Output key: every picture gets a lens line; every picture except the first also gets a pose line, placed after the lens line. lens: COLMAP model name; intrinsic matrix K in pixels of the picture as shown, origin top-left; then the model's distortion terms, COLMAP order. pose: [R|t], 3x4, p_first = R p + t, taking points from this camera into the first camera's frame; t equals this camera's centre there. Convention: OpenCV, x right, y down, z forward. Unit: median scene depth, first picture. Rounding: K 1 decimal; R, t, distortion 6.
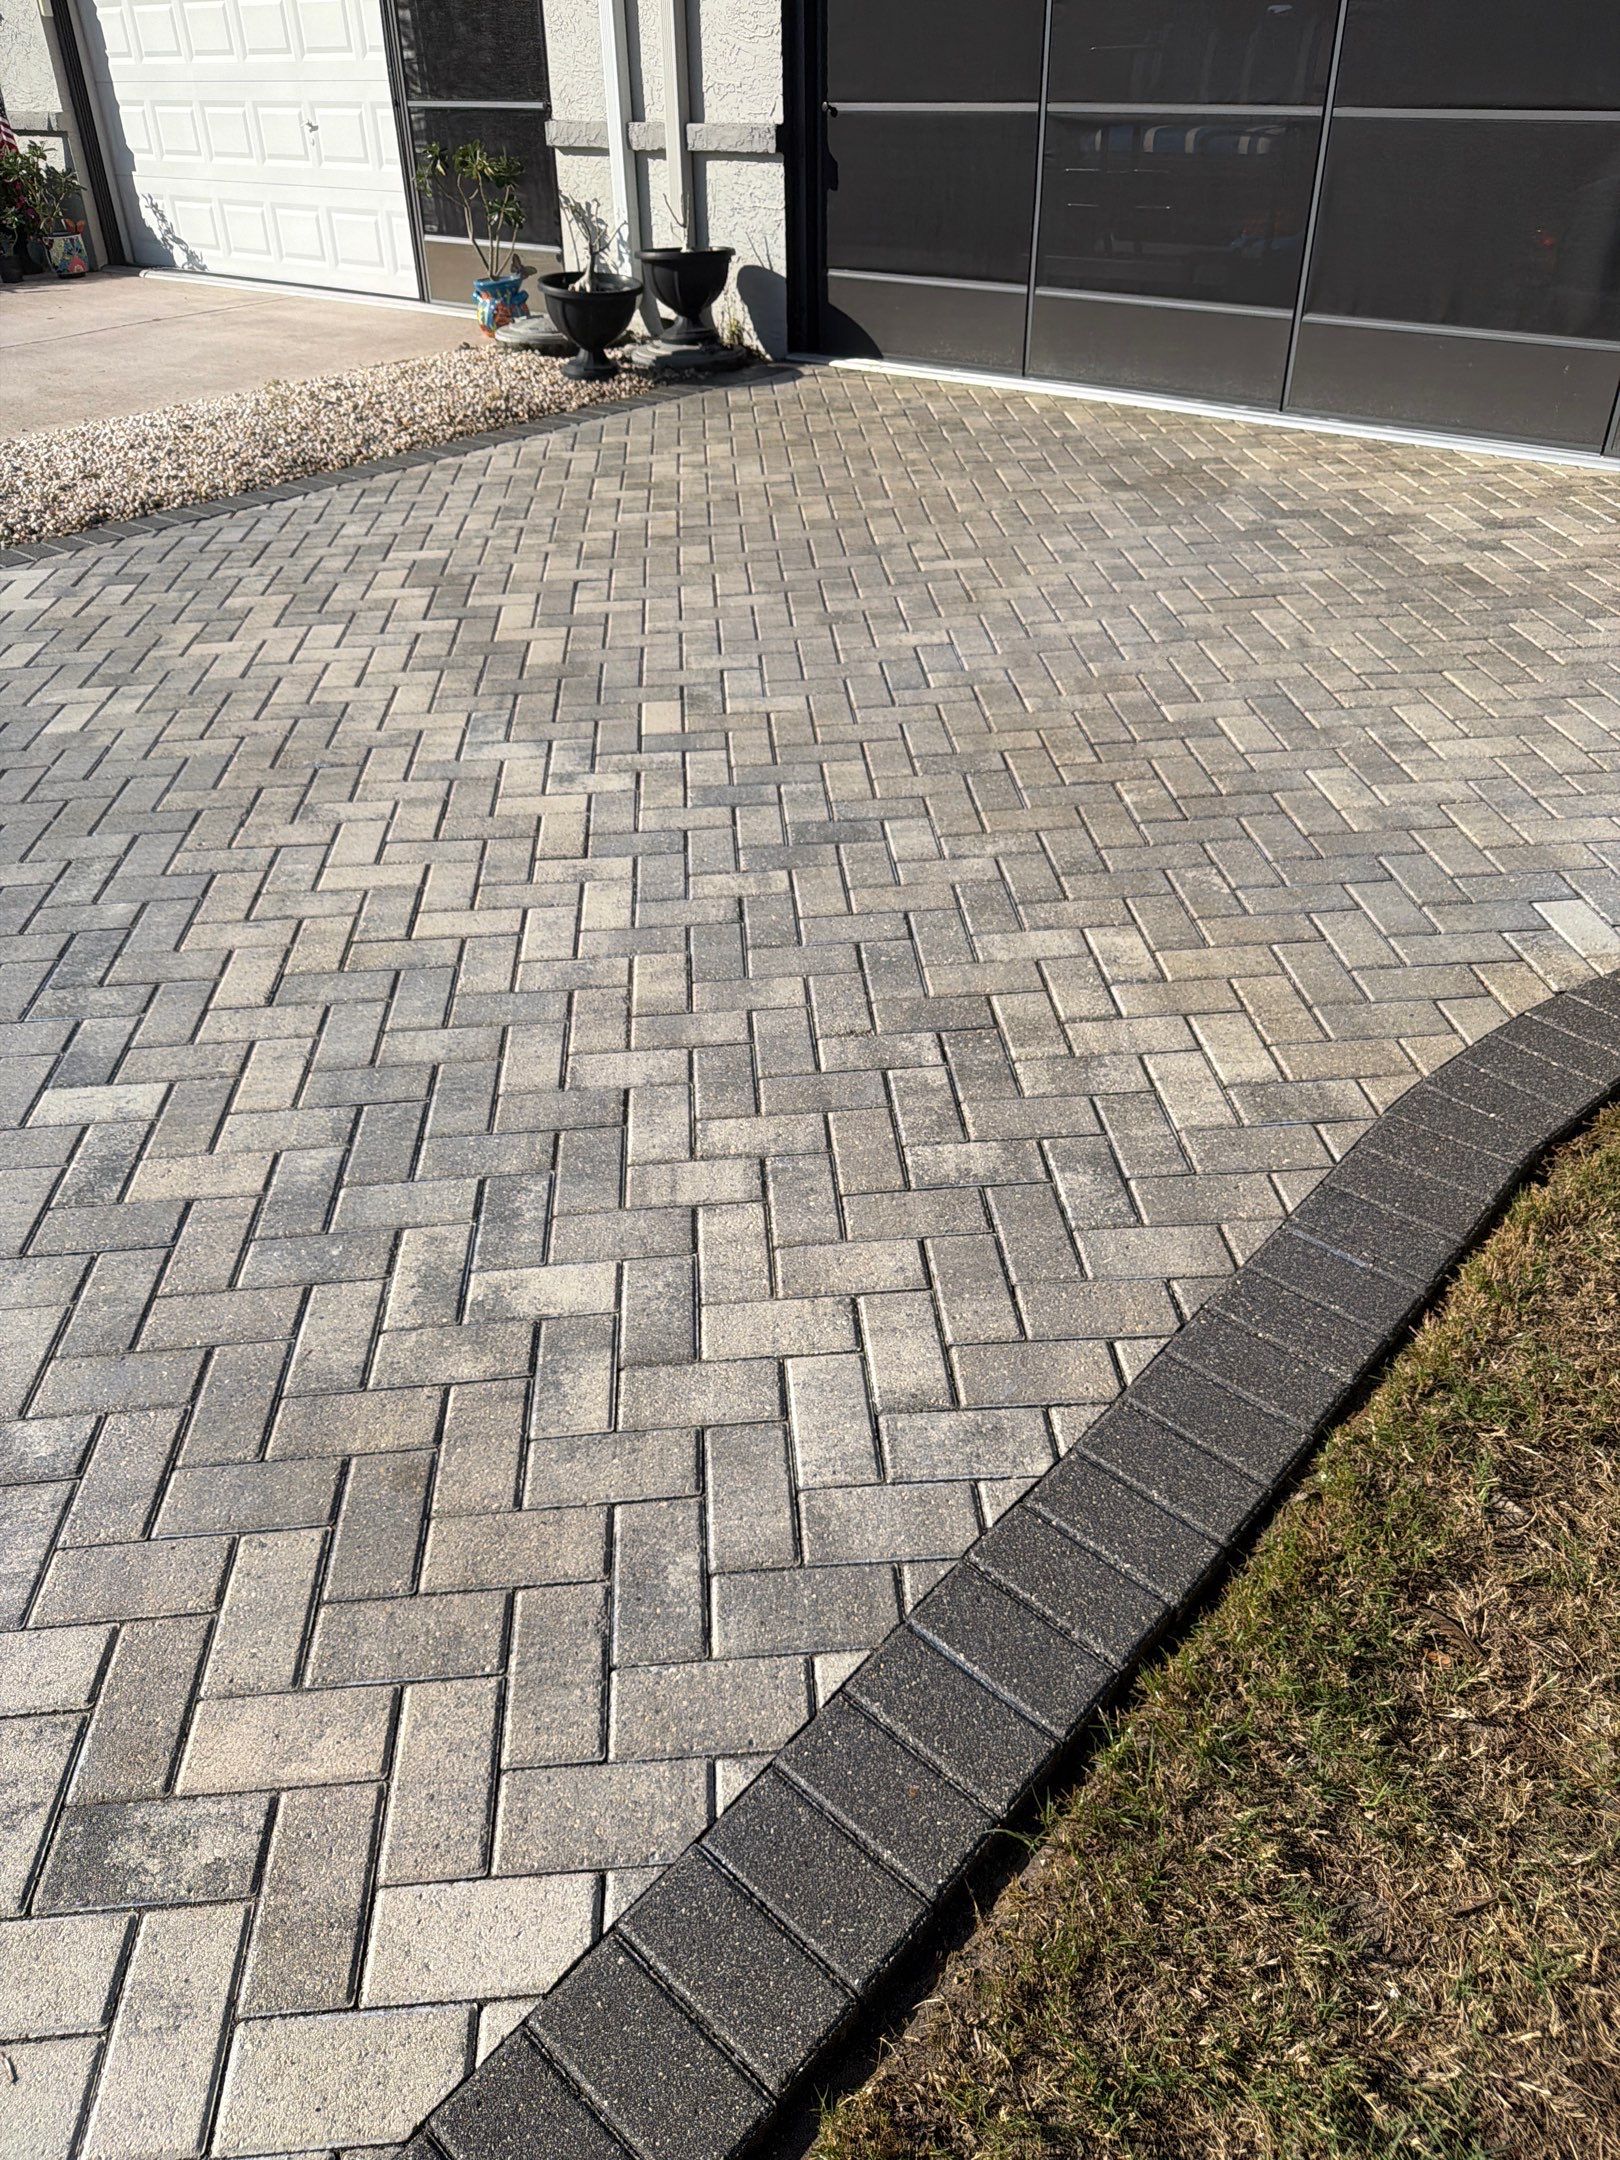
lens RADIAL K [[1531.6, 0, 810.0], [0, 1531.6, 1080.0], [0, 0, 1]] dist [0.121815, -0.179169]
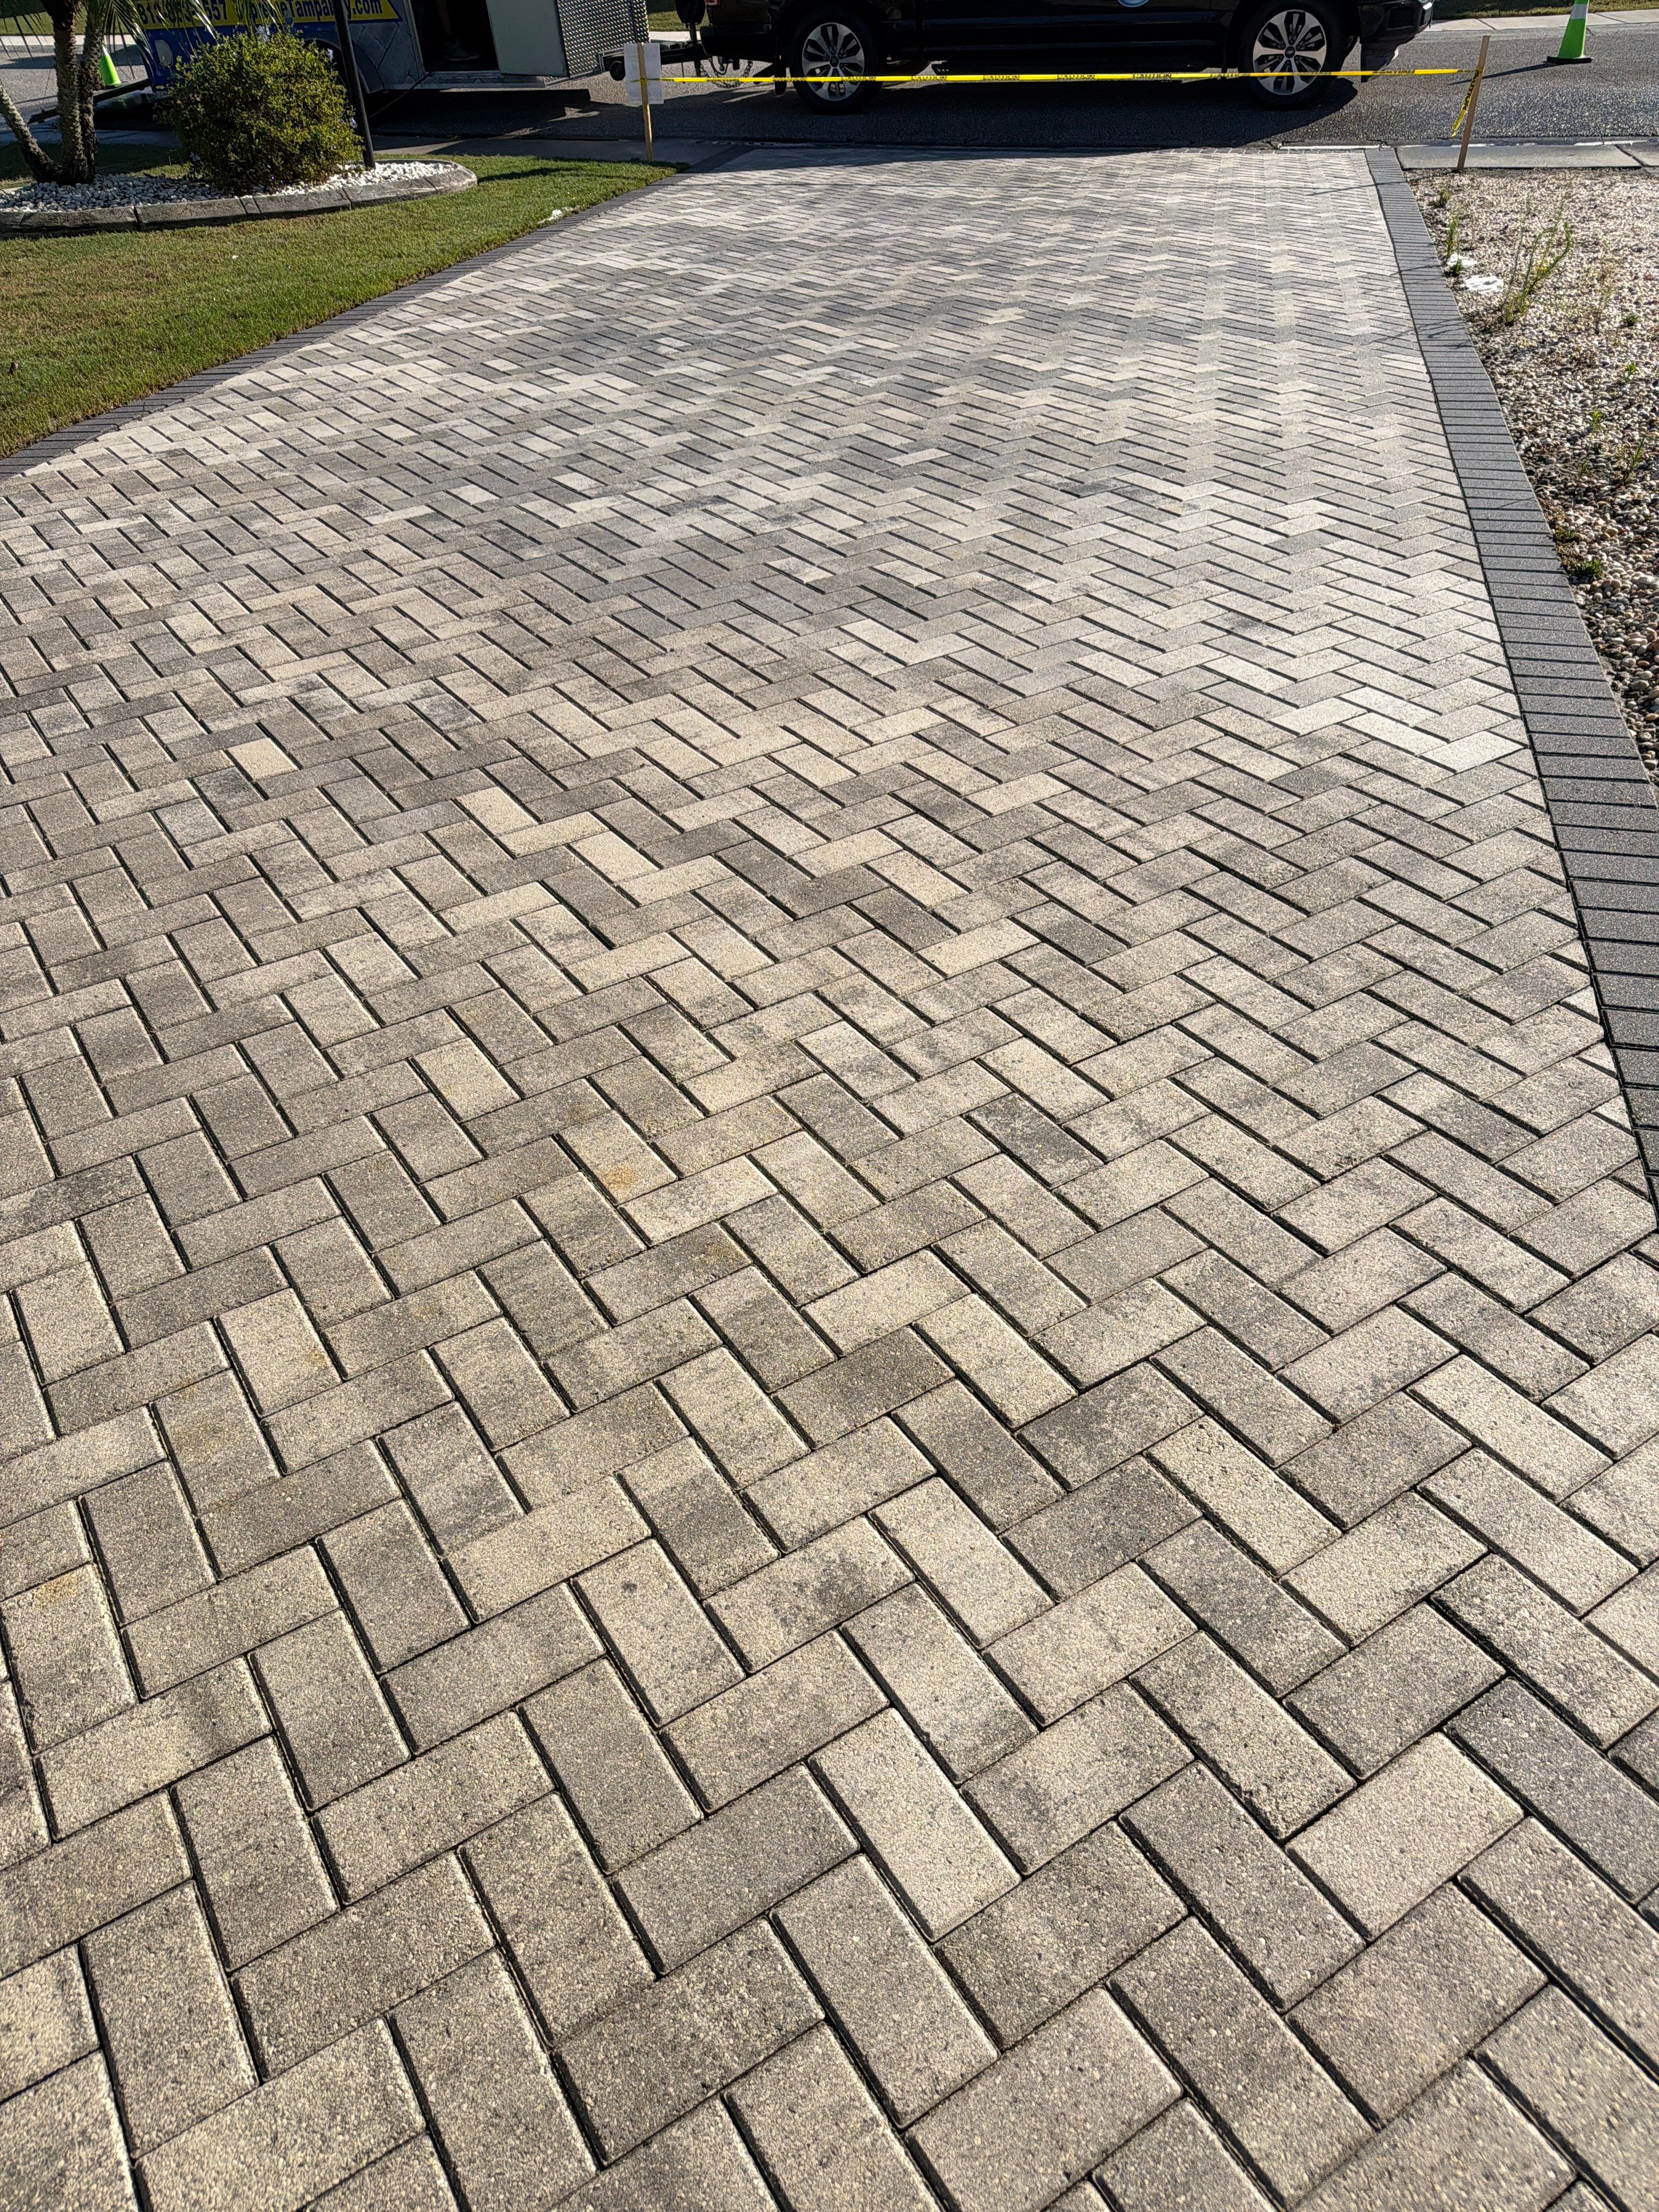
lens RADIAL K [[1578.7, 0, 829.5], [0, 1578.7, 1106.0], [0, 0, 1]] dist [0.040296, -0.053652]
pose [[-0.876081, 0.335299, -0.346491, 0.000191], [-0.219371, 0.362751, 0.905698, -1.249588], [0.429370, 0.869475, -0.244245, 1.815783]]
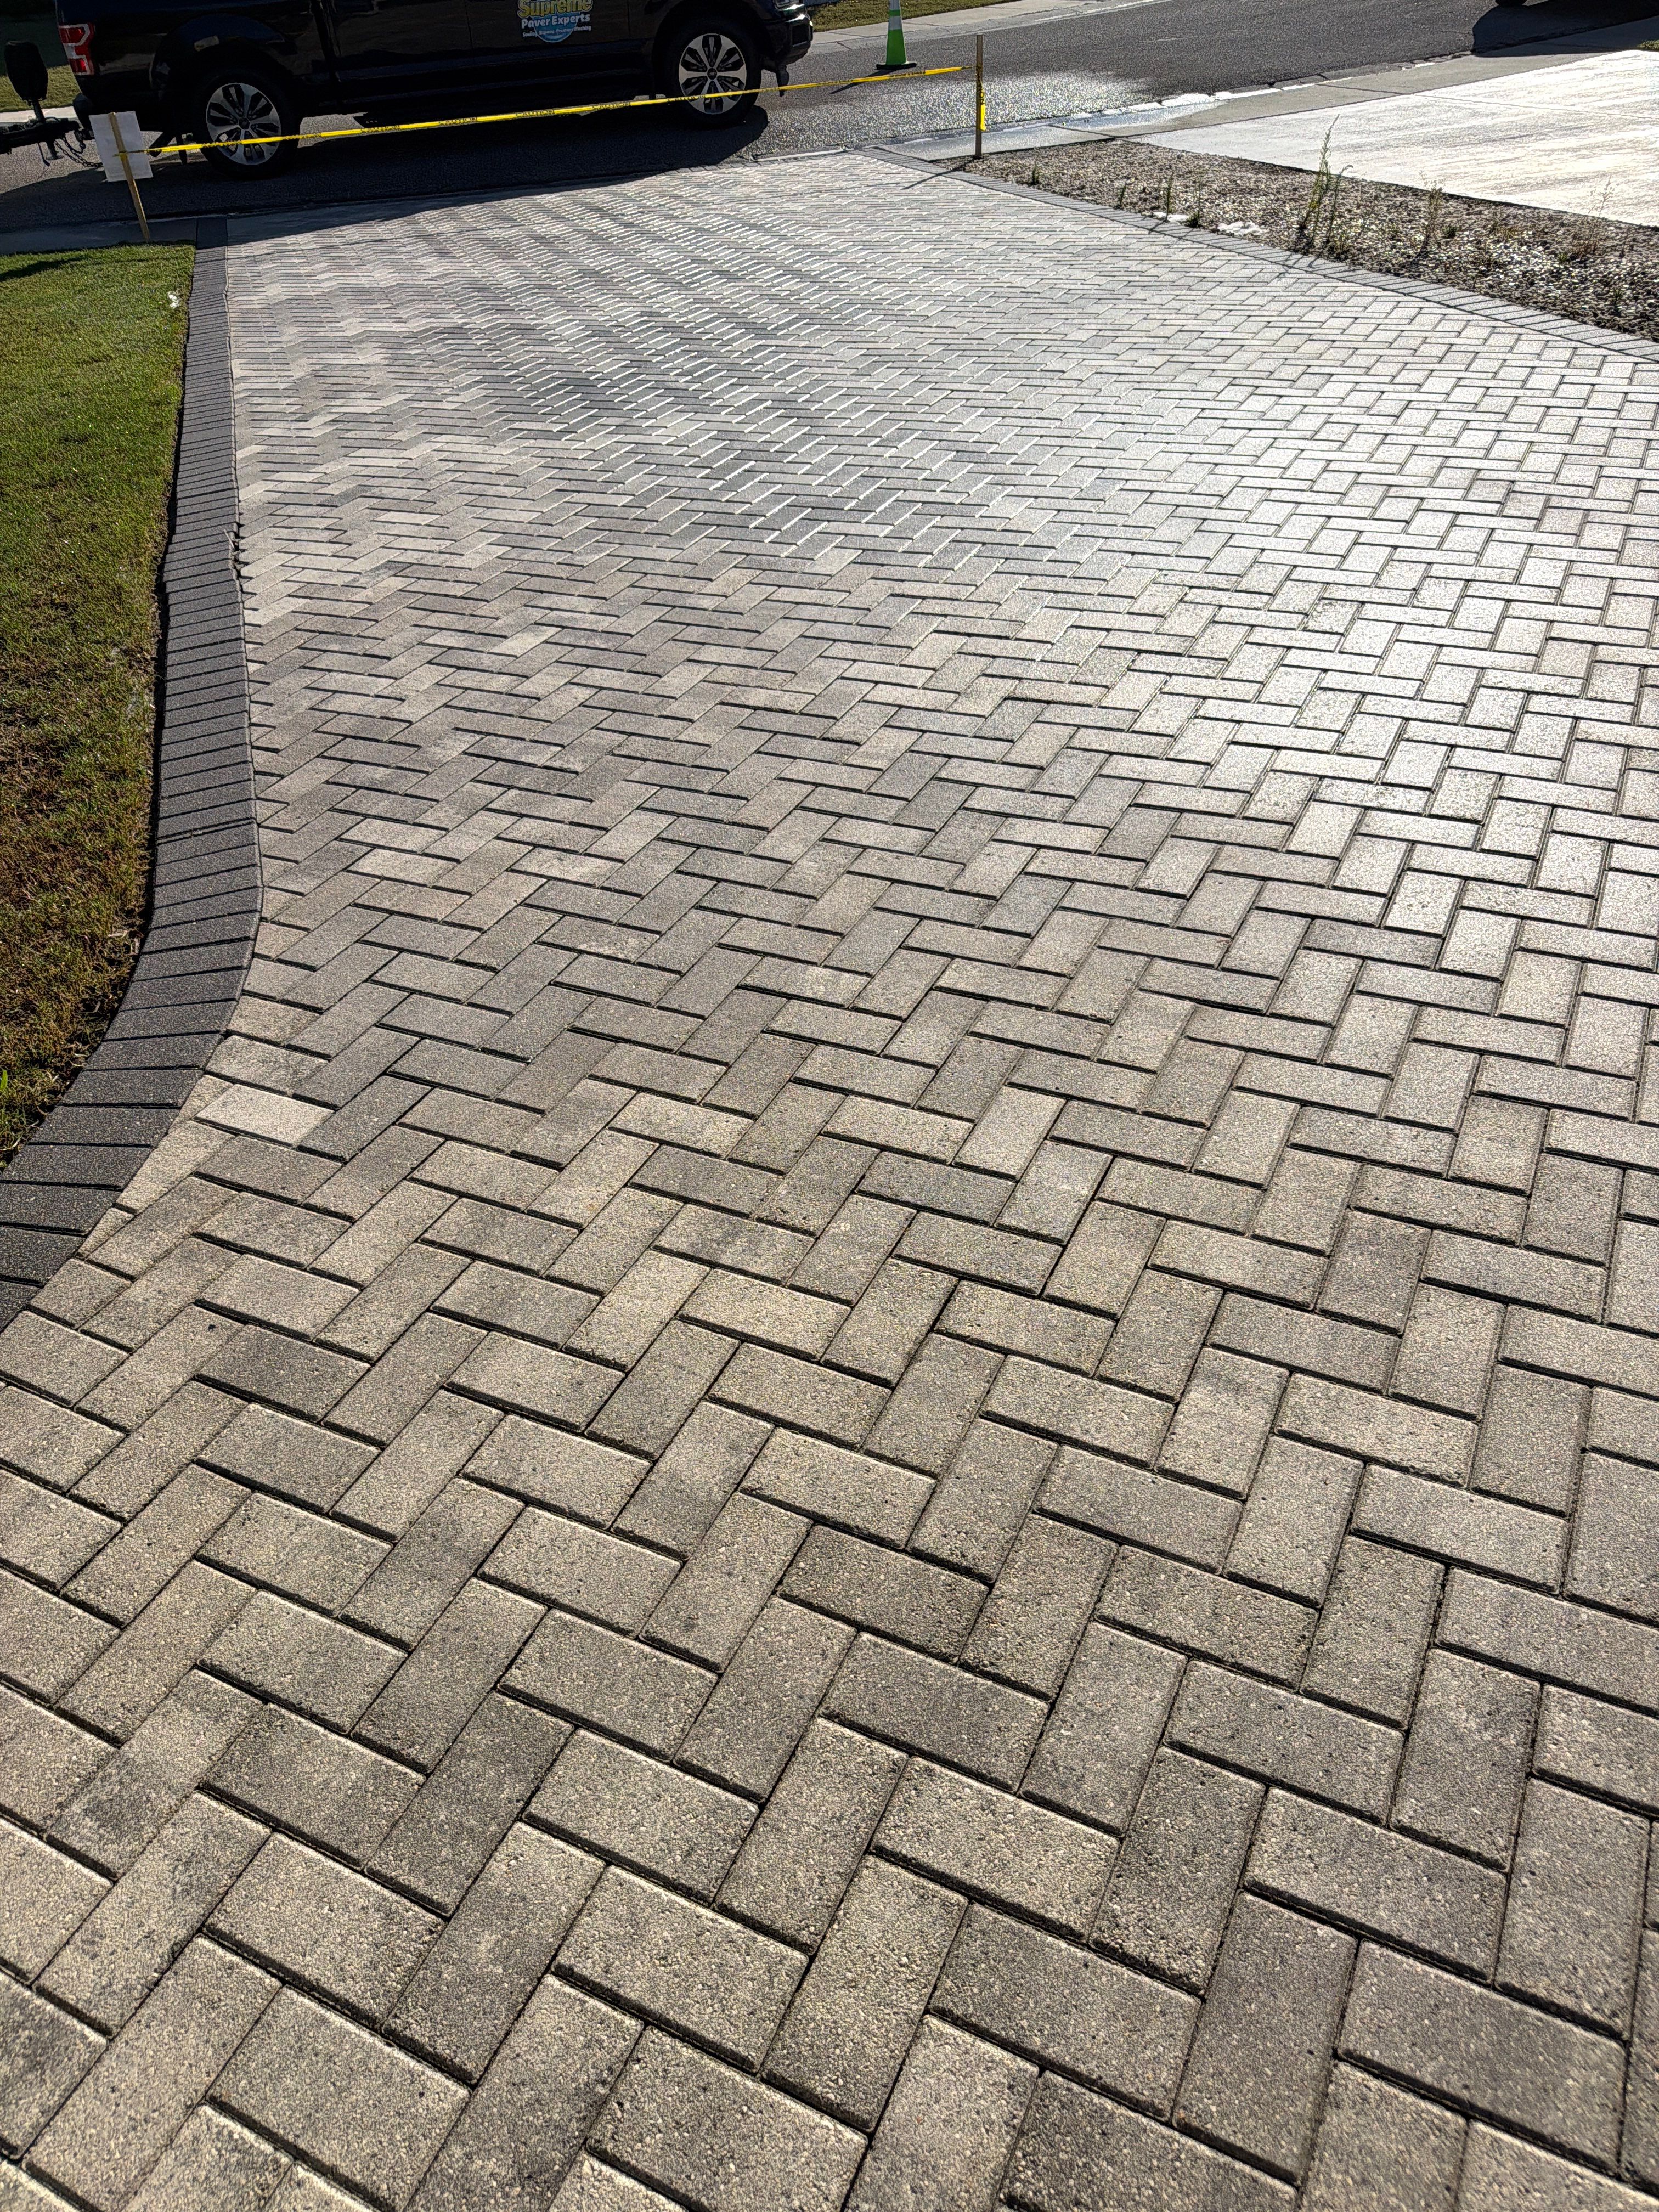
lens RADIAL K [[1578.7, 0, 829.5], [0, 1578.7, 1106.0], [0, 0, 1]] dist [0.040296, -0.053652]
pose [[-0.510542, 0.566511, -0.646848, 0.795920], [-0.413662, 0.497681, 0.762363, -0.795281], [0.753811, 0.656795, -0.019743, 1.108729]]
